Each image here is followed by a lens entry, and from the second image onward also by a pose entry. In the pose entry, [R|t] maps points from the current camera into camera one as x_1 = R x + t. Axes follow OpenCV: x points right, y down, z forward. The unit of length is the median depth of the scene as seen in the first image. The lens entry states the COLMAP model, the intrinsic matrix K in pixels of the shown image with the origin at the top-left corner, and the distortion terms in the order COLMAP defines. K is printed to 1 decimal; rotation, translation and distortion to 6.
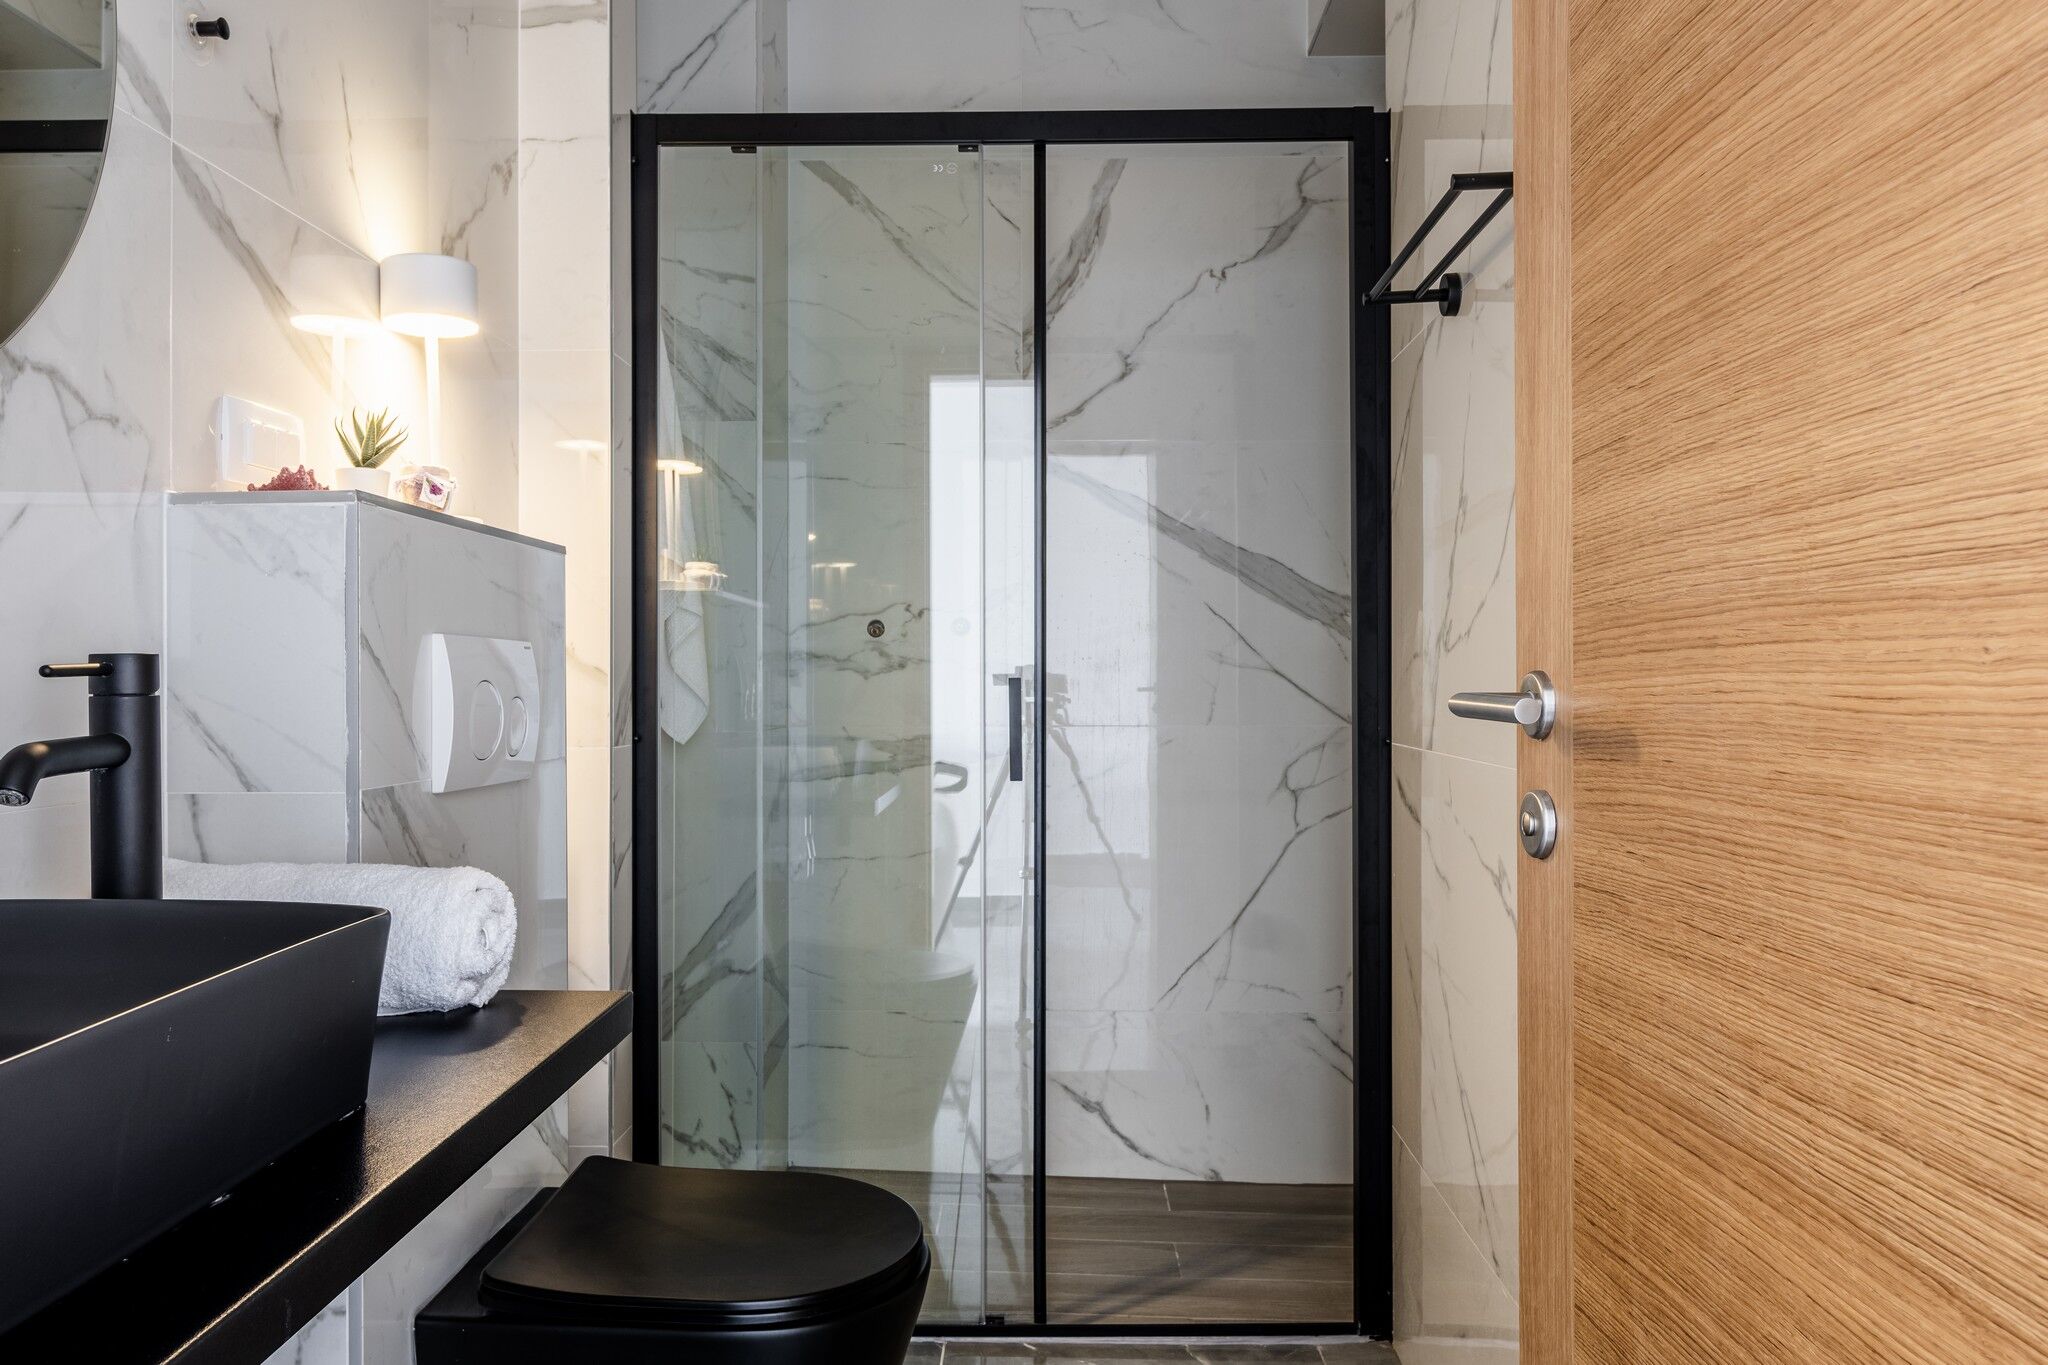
lens RADIAL K [[1422.2, 0, 965.4], [0, 1422.2, 683.0], [0, 0, 1]] dist [0.005288, -0.013986]
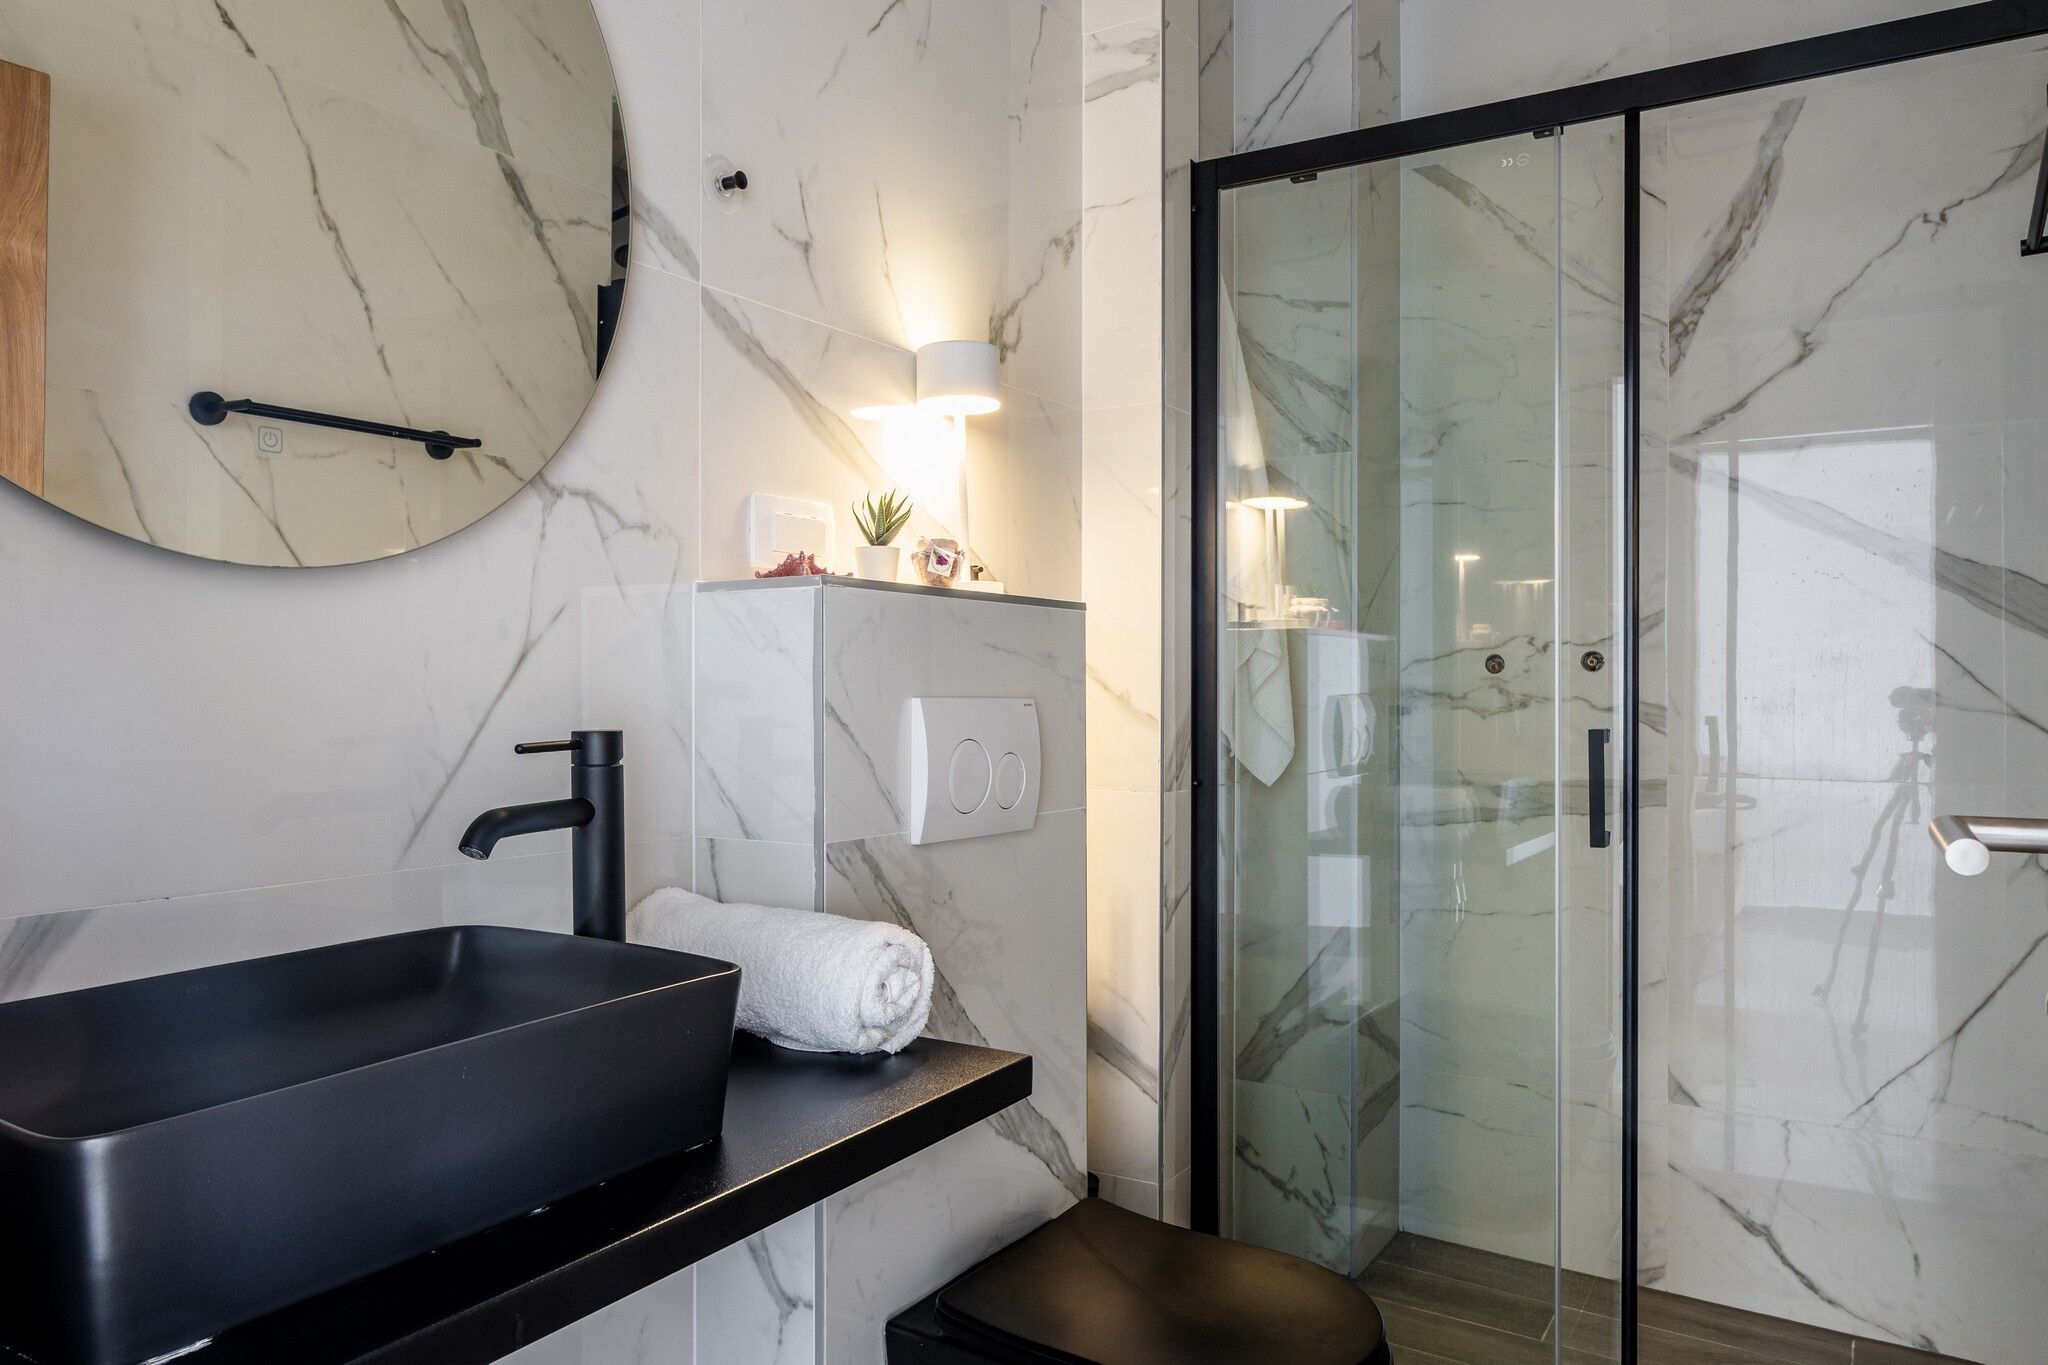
lens RADIAL K [[1422.2, 0, 1029.4], [0, 1422.2, 687.1], [0, 0, 1]] dist [0.005288, -0.013986]
pose [[0.867485, 0.002761, -0.497456, 0.166430], [-0.002007, 0.999996, 0.002049, -0.030721], [0.497460, -0.000779, 0.867487, 0.067876]]
